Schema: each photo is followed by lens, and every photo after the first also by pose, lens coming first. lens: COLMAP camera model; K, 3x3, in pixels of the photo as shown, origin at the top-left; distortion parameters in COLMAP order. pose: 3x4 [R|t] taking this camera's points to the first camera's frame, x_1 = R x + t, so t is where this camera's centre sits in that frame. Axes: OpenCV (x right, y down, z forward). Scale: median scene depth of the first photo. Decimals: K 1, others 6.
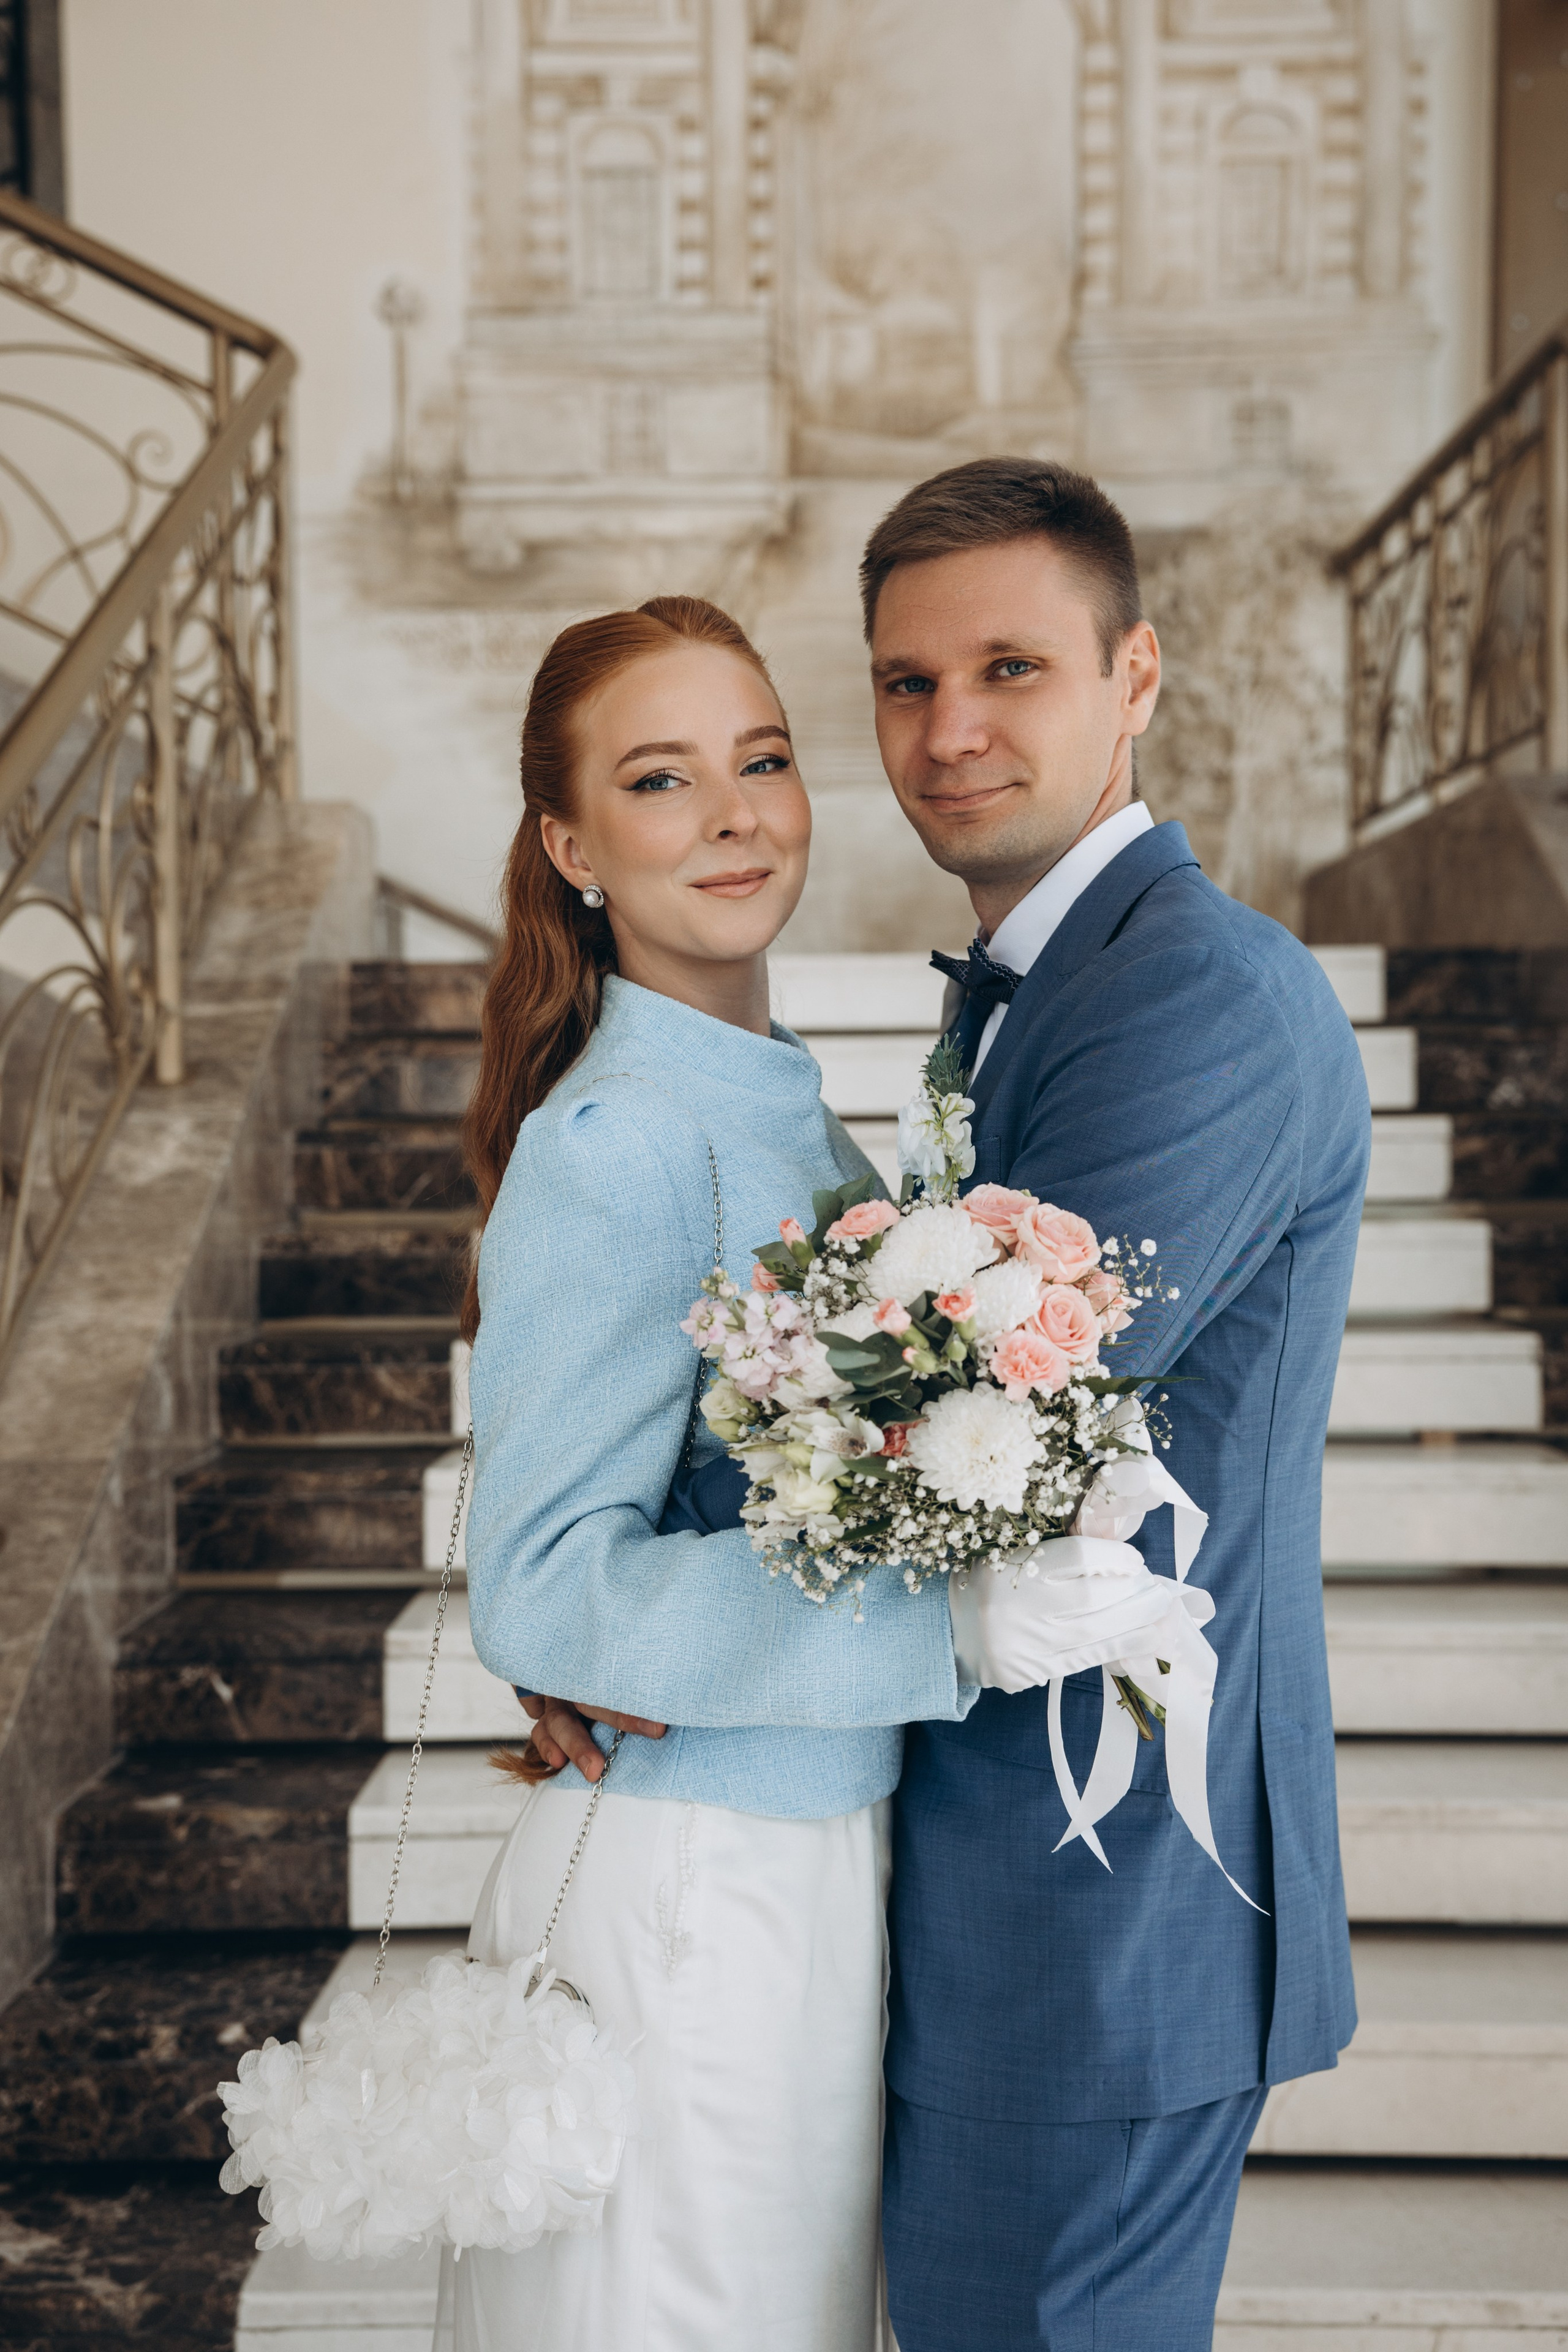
lens RADIAL K [[3020.7, 0, 802.6], [0, 3020.7, 1176.3], [0, 0, 1]] dist [0.329384, -0.526218]
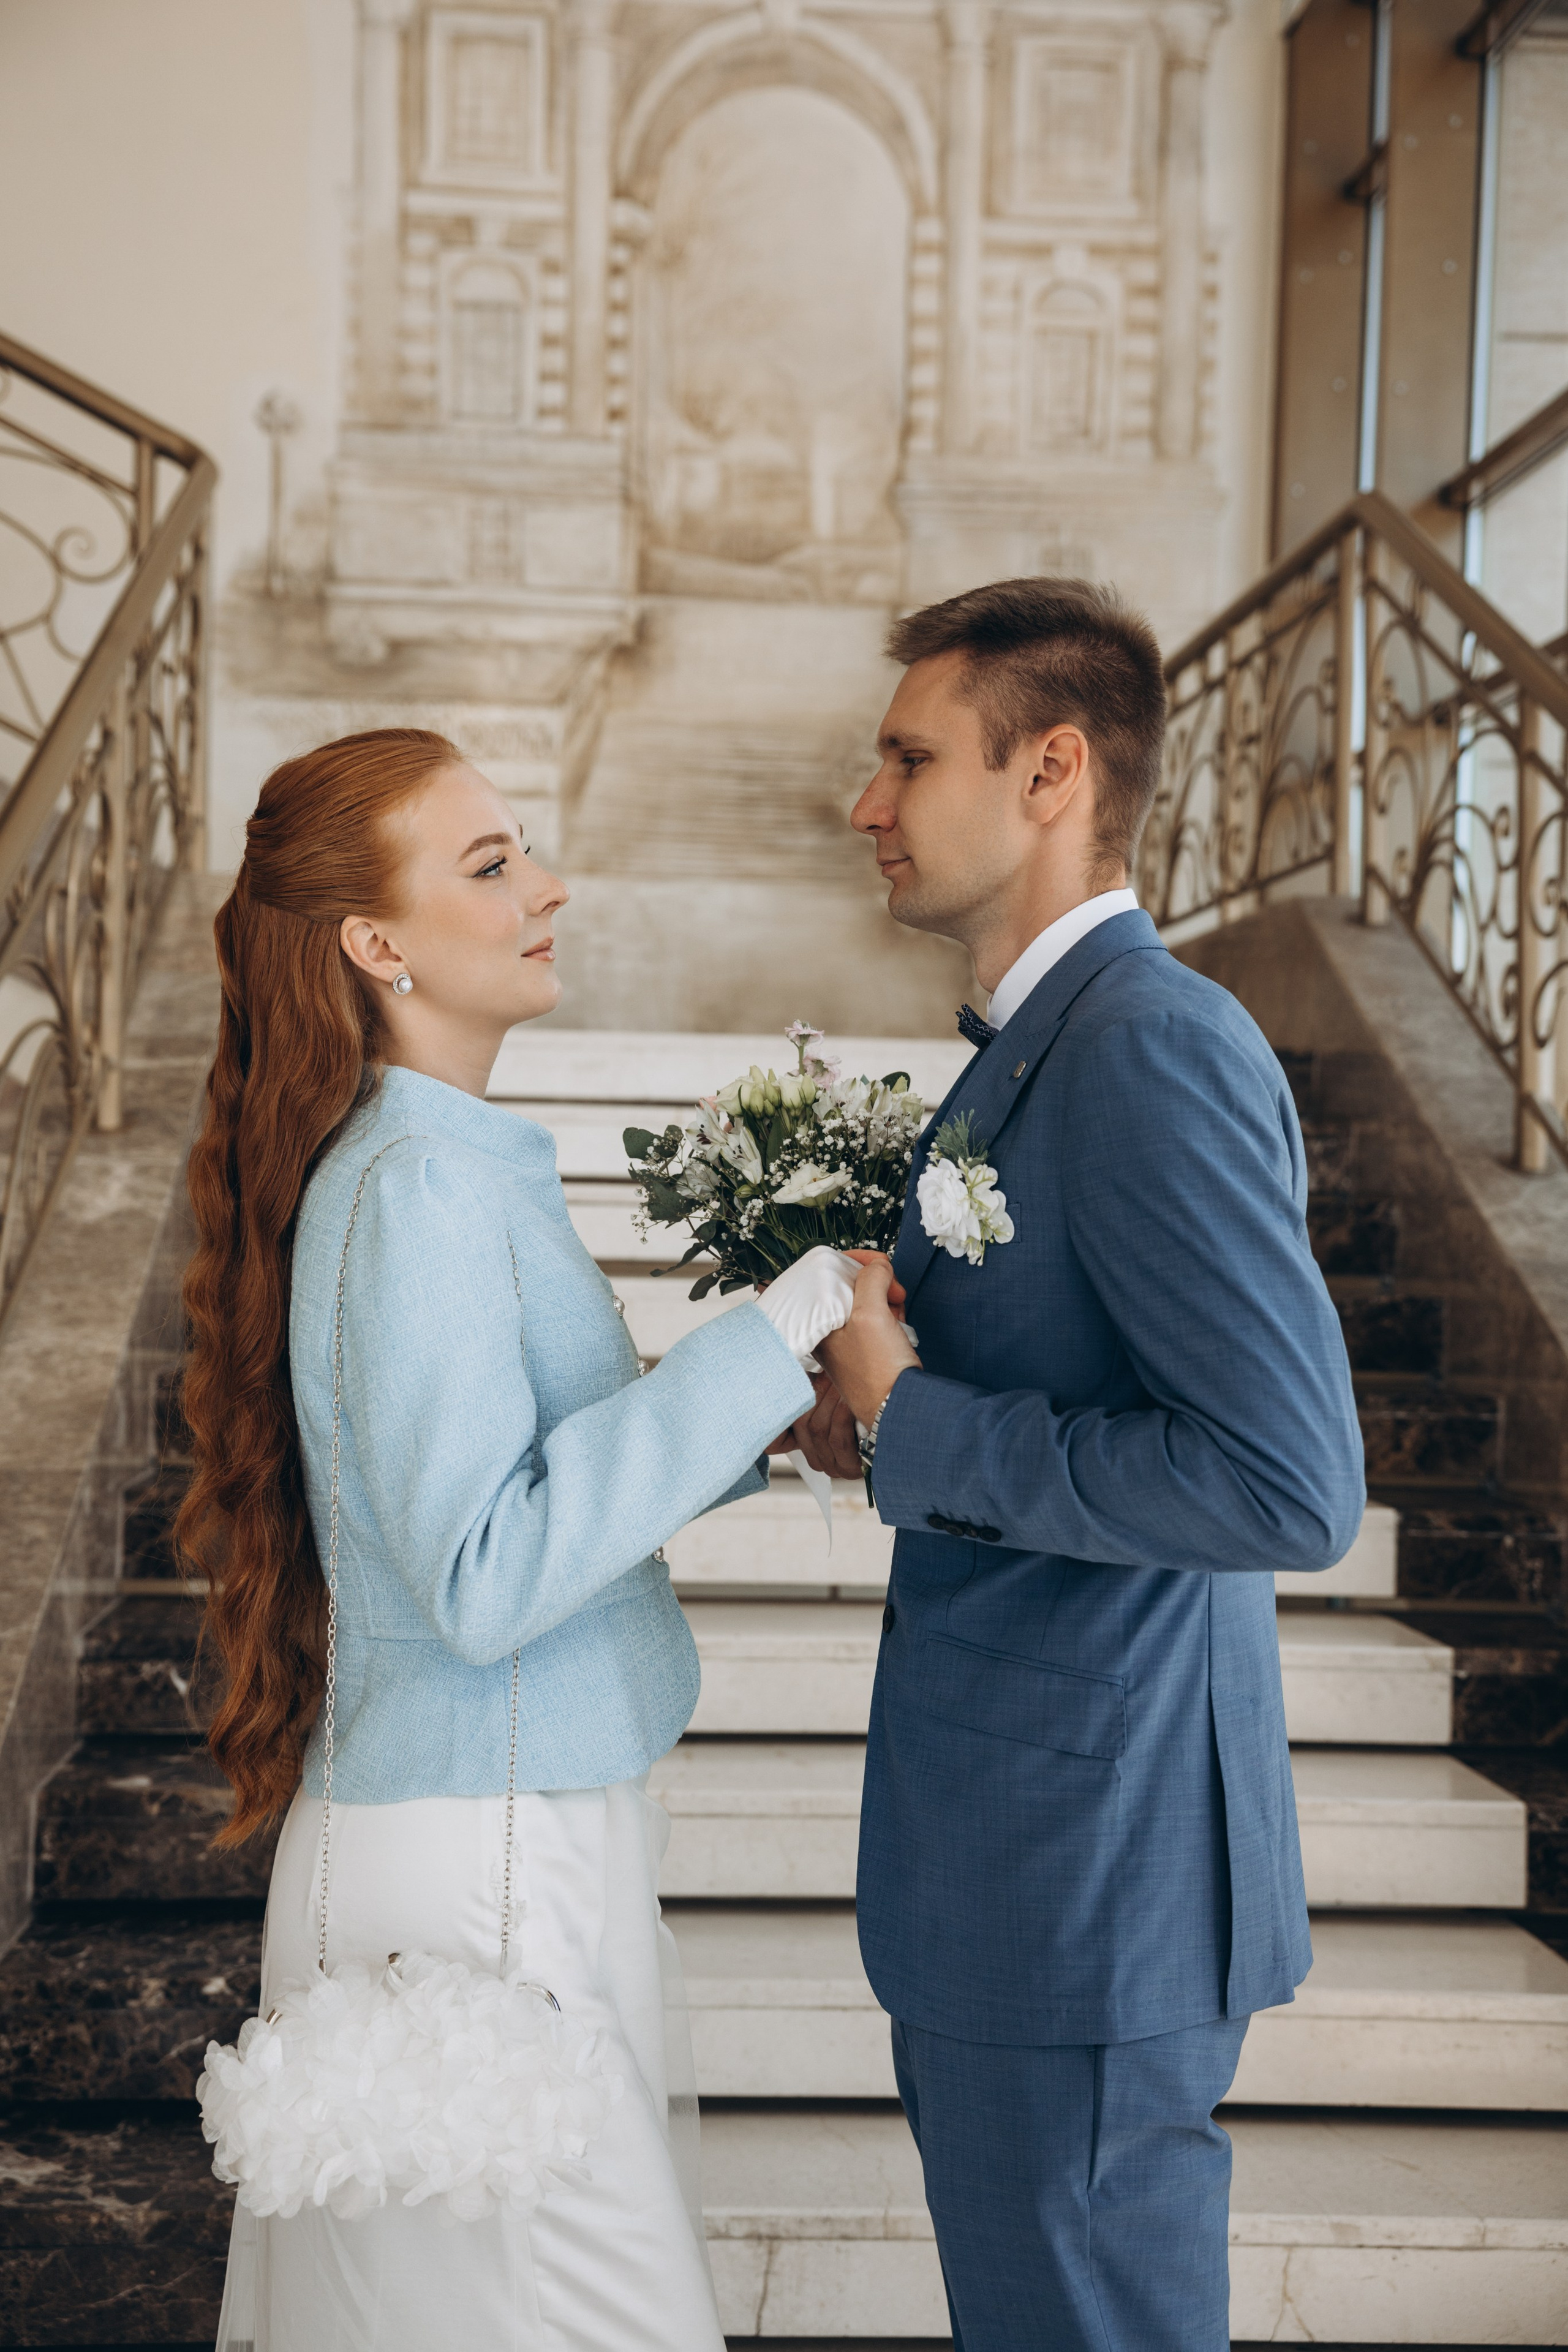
lens RADIAL K [[2885.9, 0, 773.9], [0, 2885.9, 1179.5], [0, 0, 1]] dist [0.321097, -0.514929]
pose [[0.996685, 0.032361, 0.074644, -0.042963], [-0.030643, 0.999241, -0.024047, 0.004233], [-0.075366, 0.021680, 0.996920, -0.046539]]
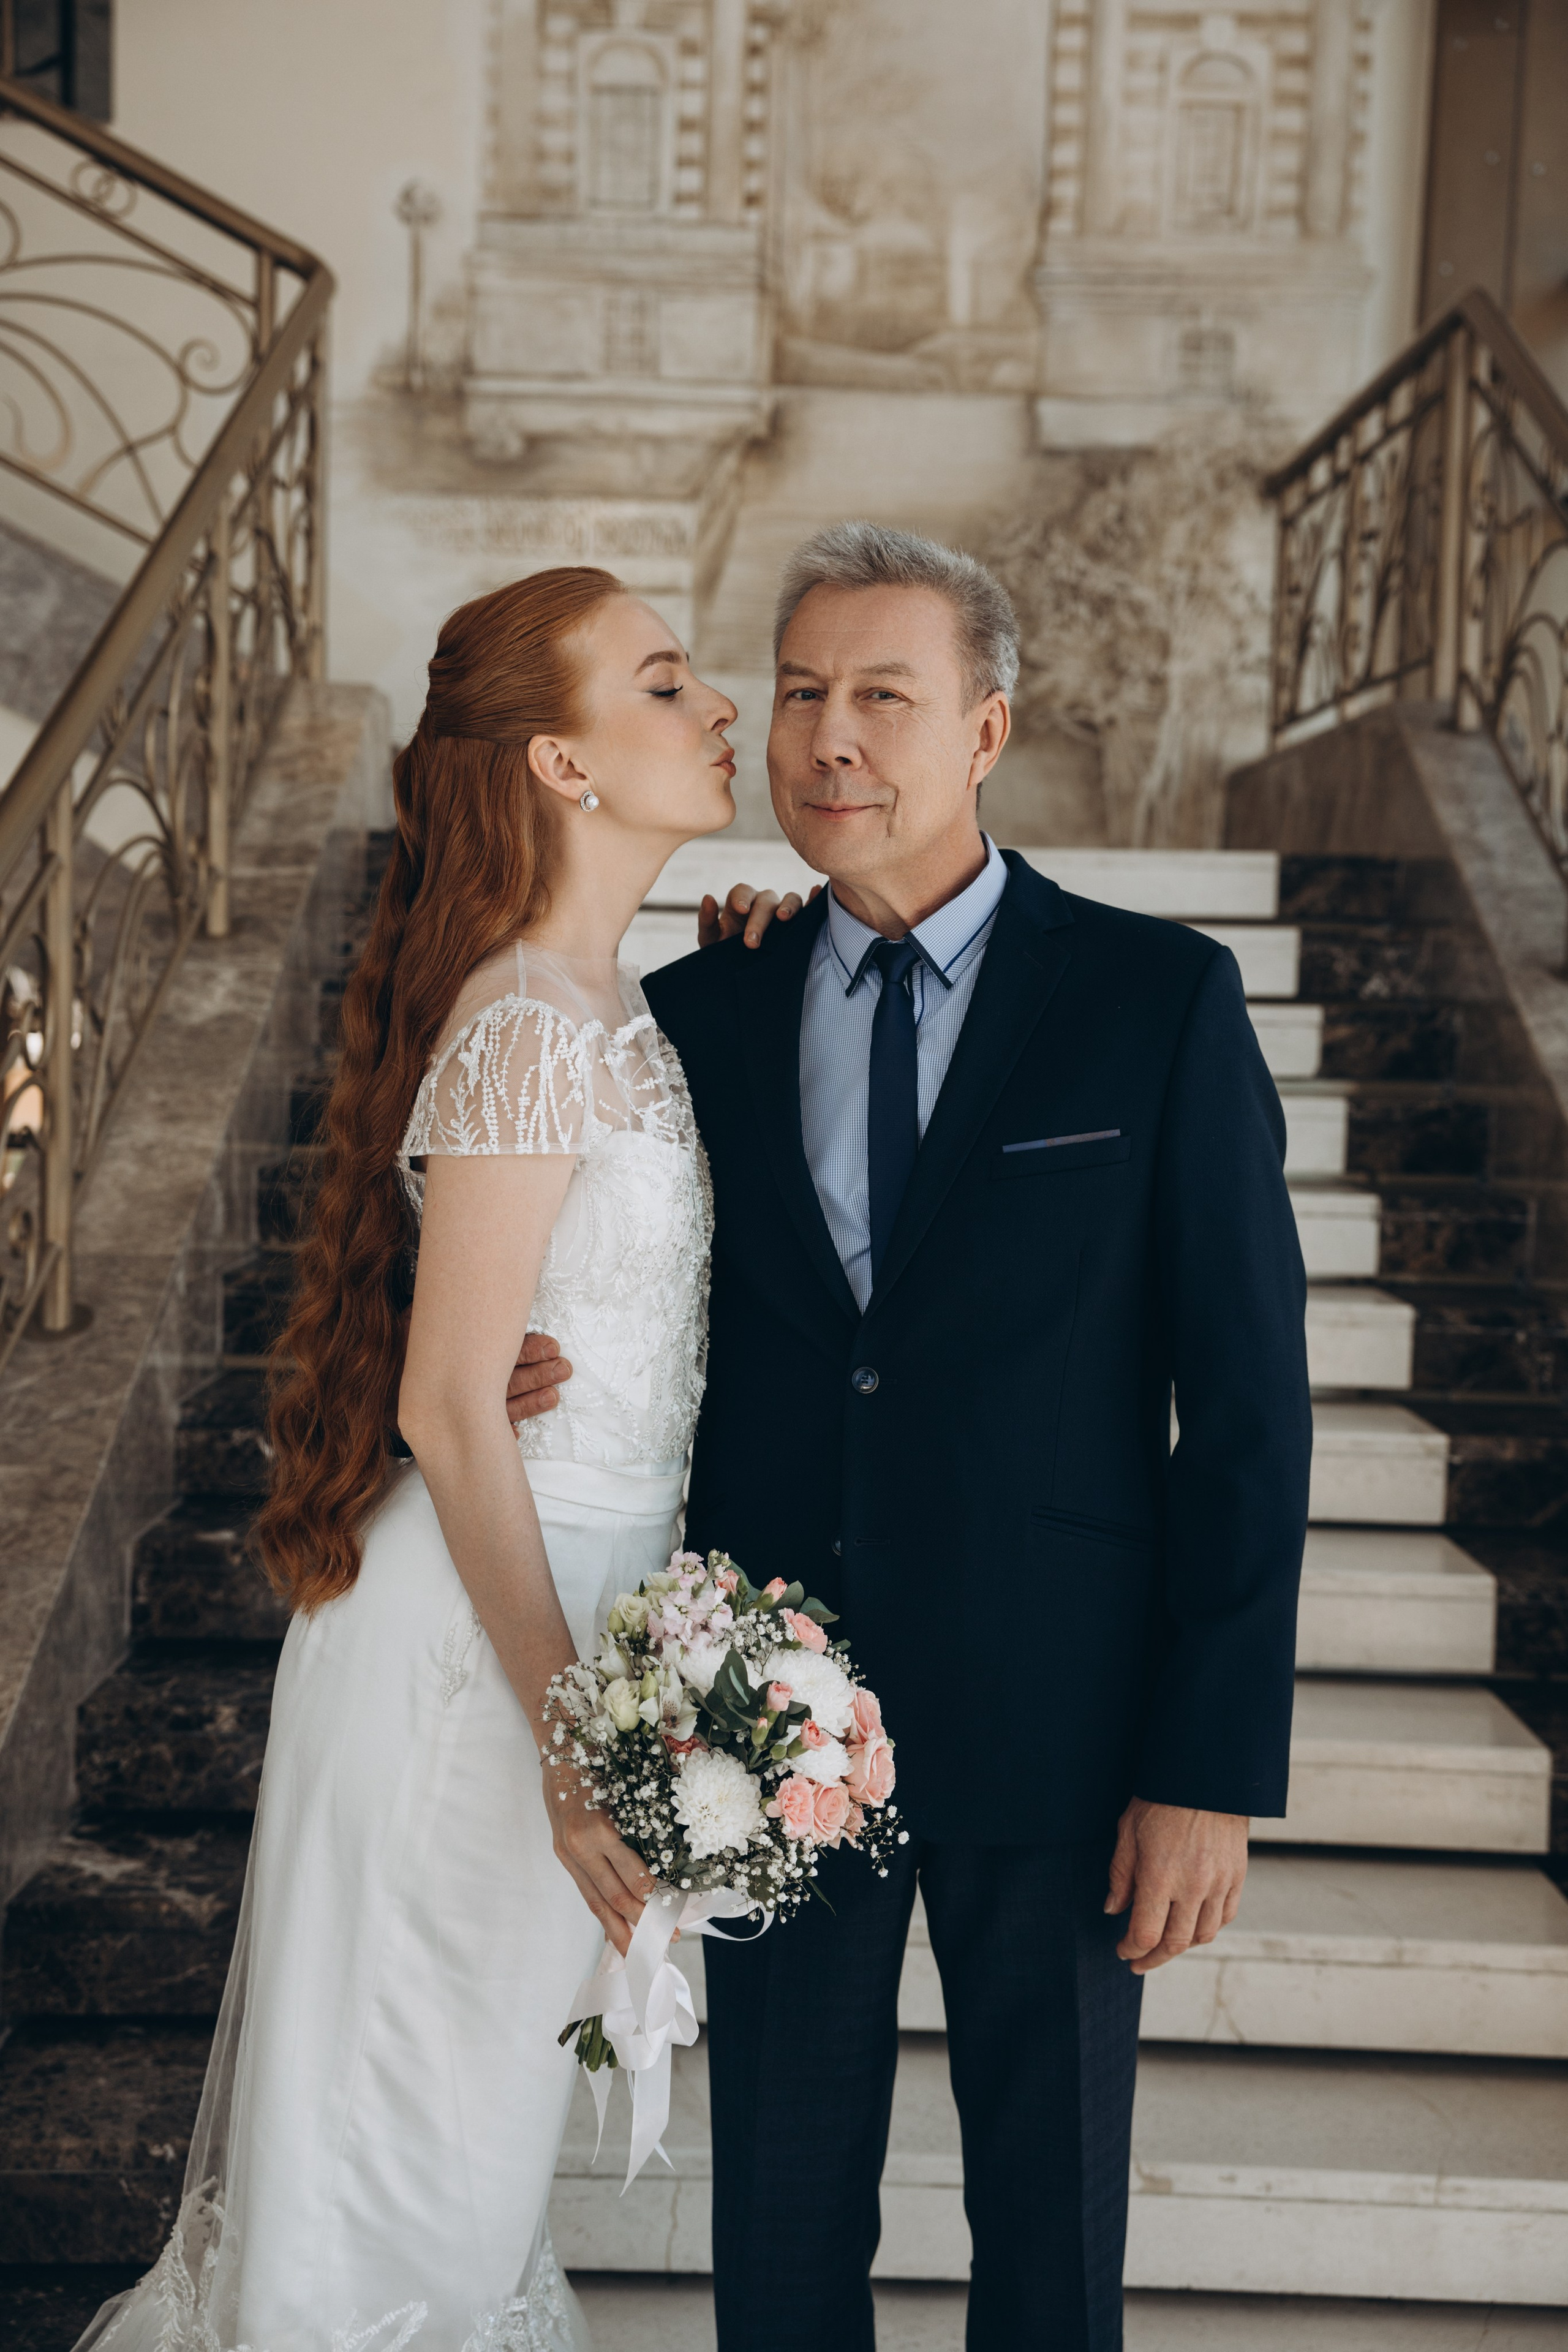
lens RADIAL K [[2926.7, 0, 800.7], [0, 2926.7, 1167.6], [0, 0, 1]] dist [0.342929, -0.589611]
pose [[0.999189, 0.037064, 0.015761, -0.001031], [-0.037802, 0.998062, 0.049432, -0.006215], [-0.013899, -0.049988, 0.998653, -0.111630]]
